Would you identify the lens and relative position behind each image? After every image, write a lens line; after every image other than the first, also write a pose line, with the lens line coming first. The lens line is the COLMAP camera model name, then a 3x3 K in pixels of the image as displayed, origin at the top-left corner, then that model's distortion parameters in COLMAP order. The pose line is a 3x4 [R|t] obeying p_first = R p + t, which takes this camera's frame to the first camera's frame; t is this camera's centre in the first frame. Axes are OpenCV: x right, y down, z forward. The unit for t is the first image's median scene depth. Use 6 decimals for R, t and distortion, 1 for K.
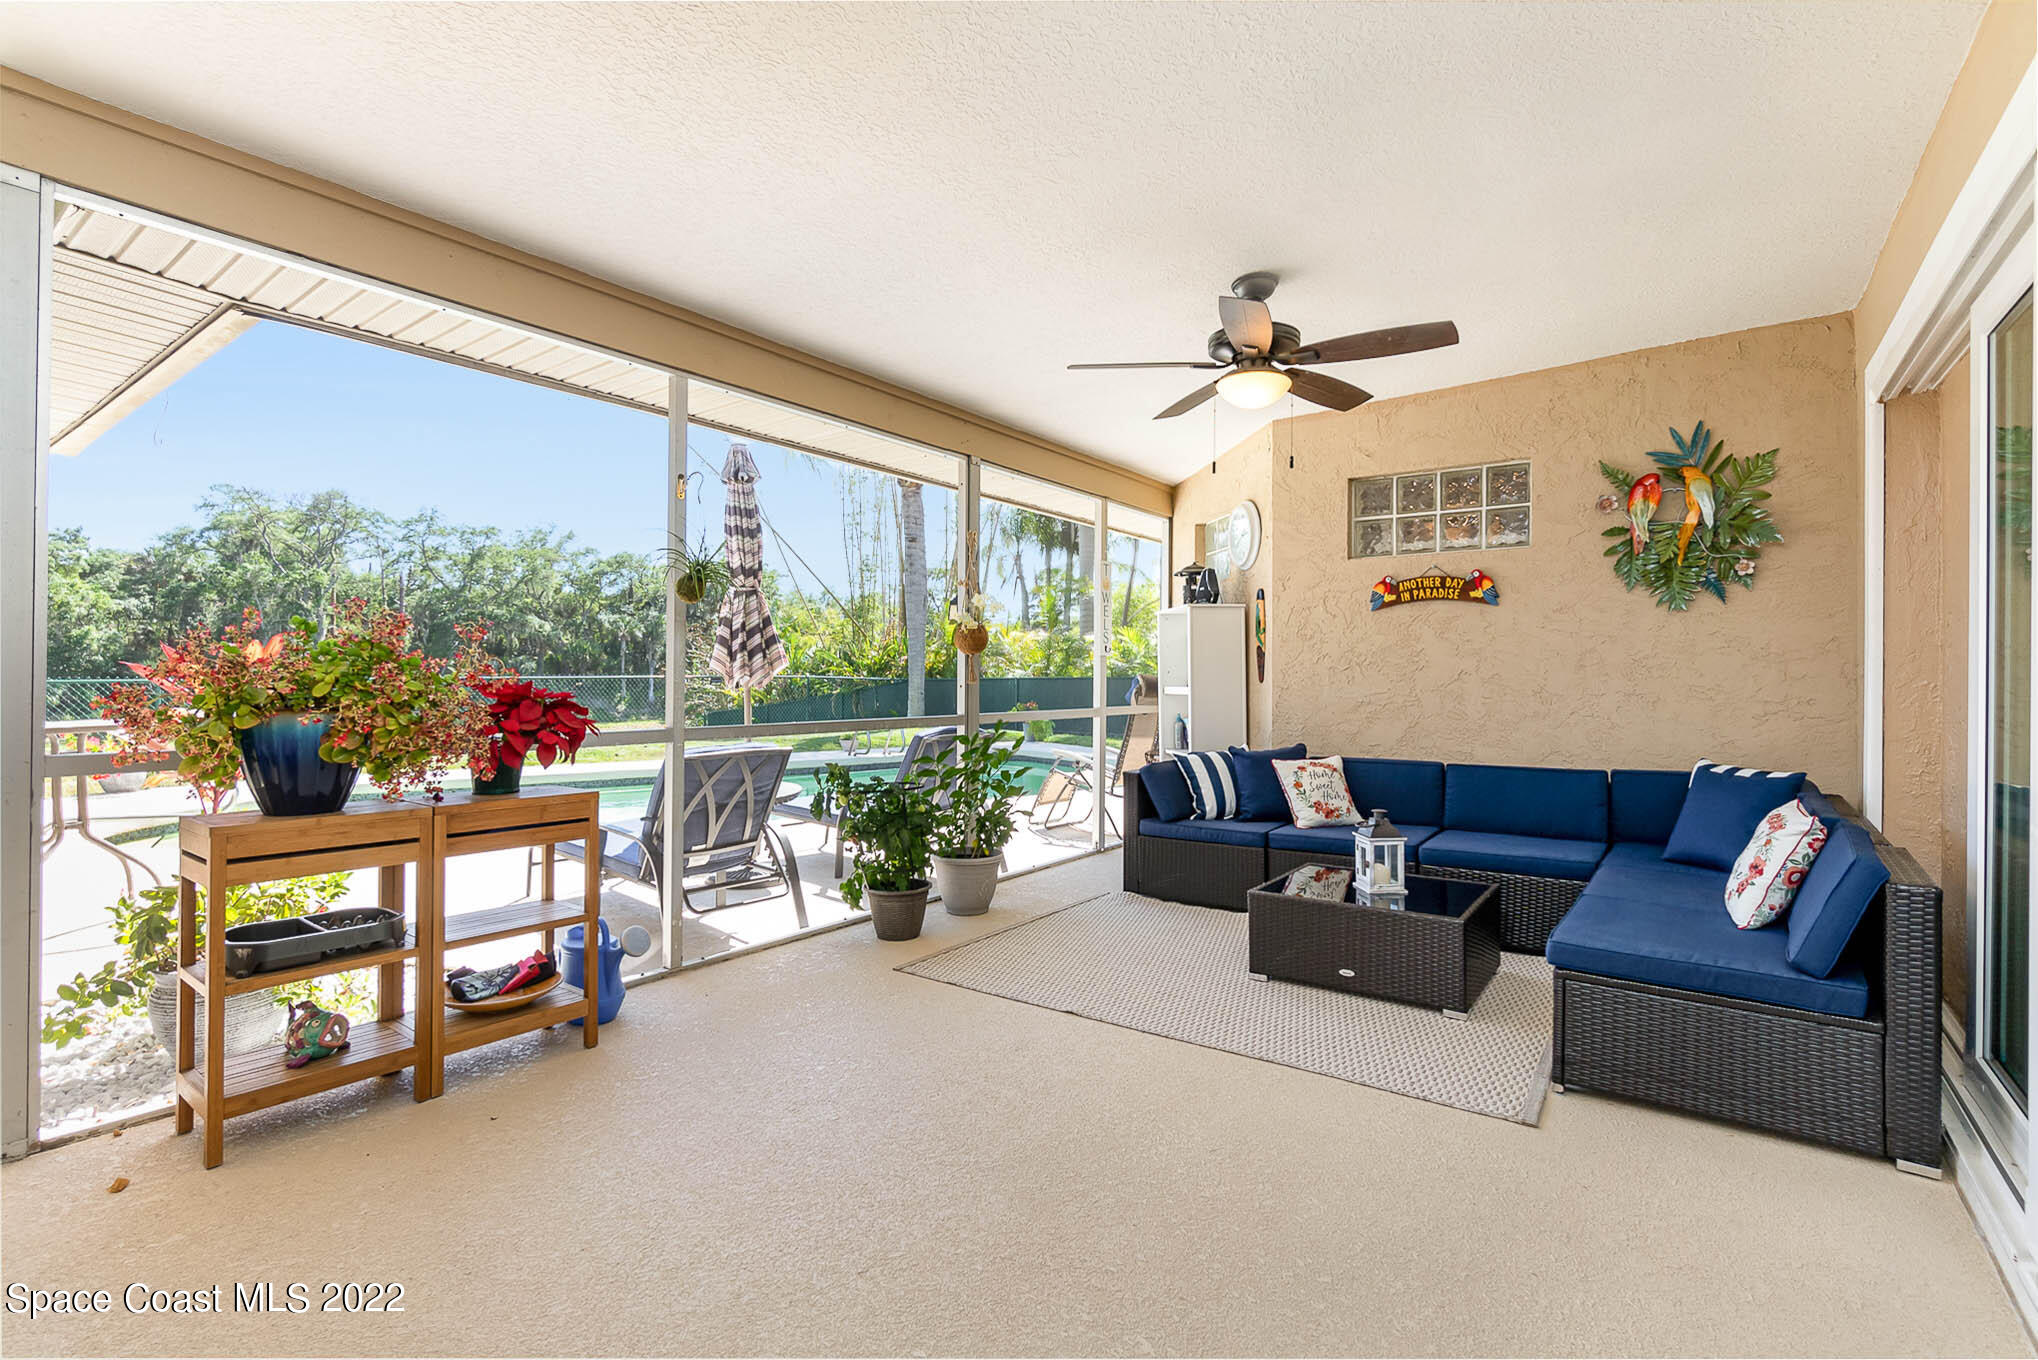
lens RADIAL K [[905.2, 0, 1020.2], [0, 905.2, 677.9], [0, 0, 1]] dist [-0.000226, -0.000996]
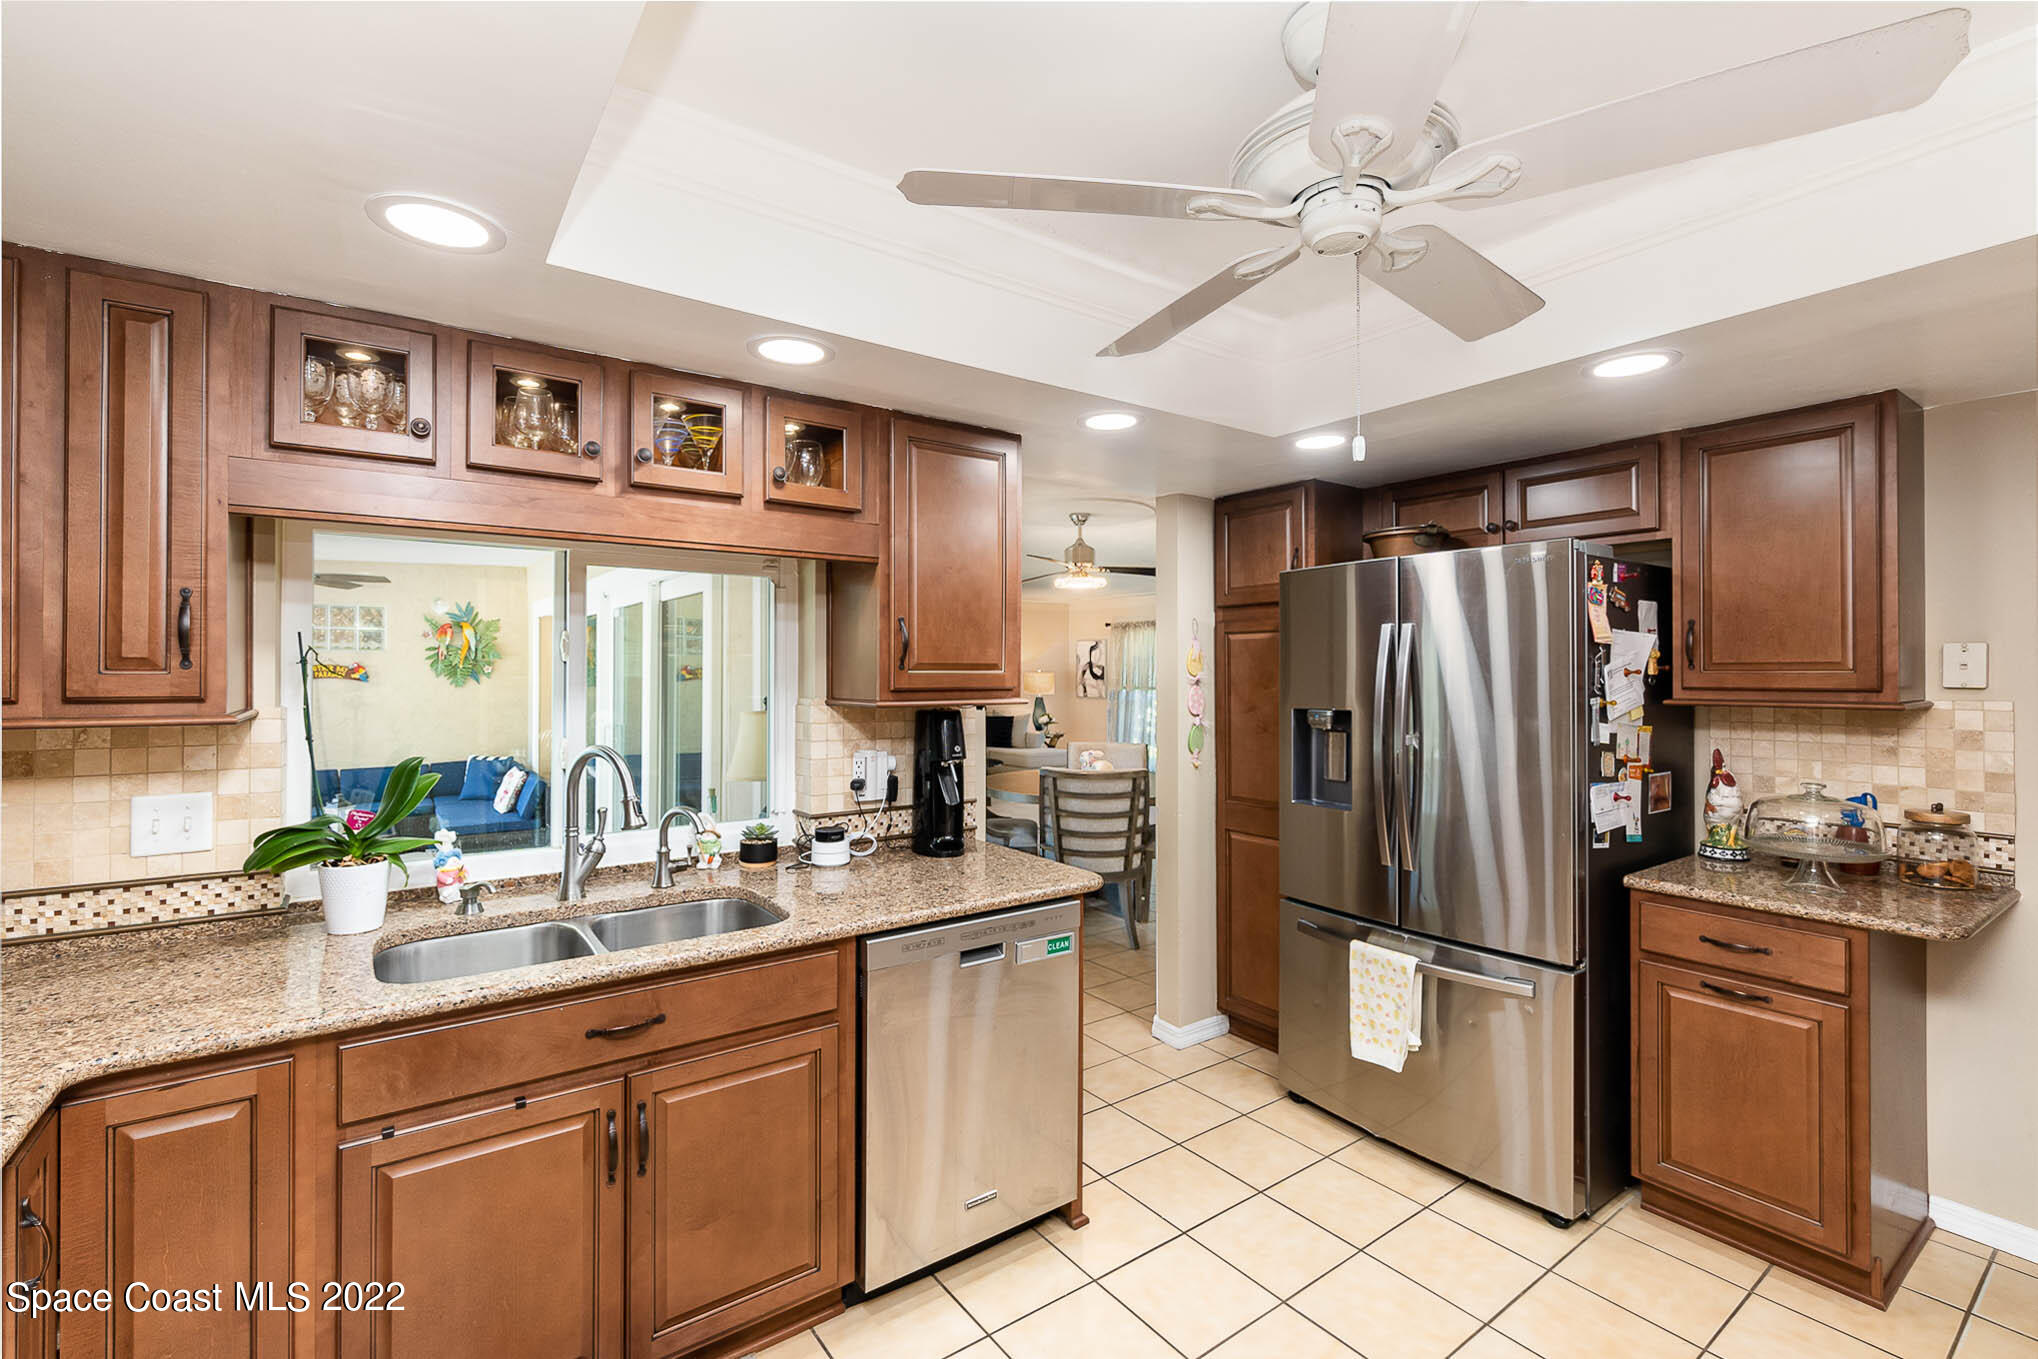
lens RADIAL K [[905.2, 0, 1020.8], [0, 905.2, 660.9], [0, 0, 1]] dist [-0.000226, -0.000996]
pose [[0.290754, 0.002974, 0.956793, -0.983808], [0.003813, 0.999984, -0.004266, -0.125823], [-0.956790, 0.004889, 0.290738, -0.944377]]
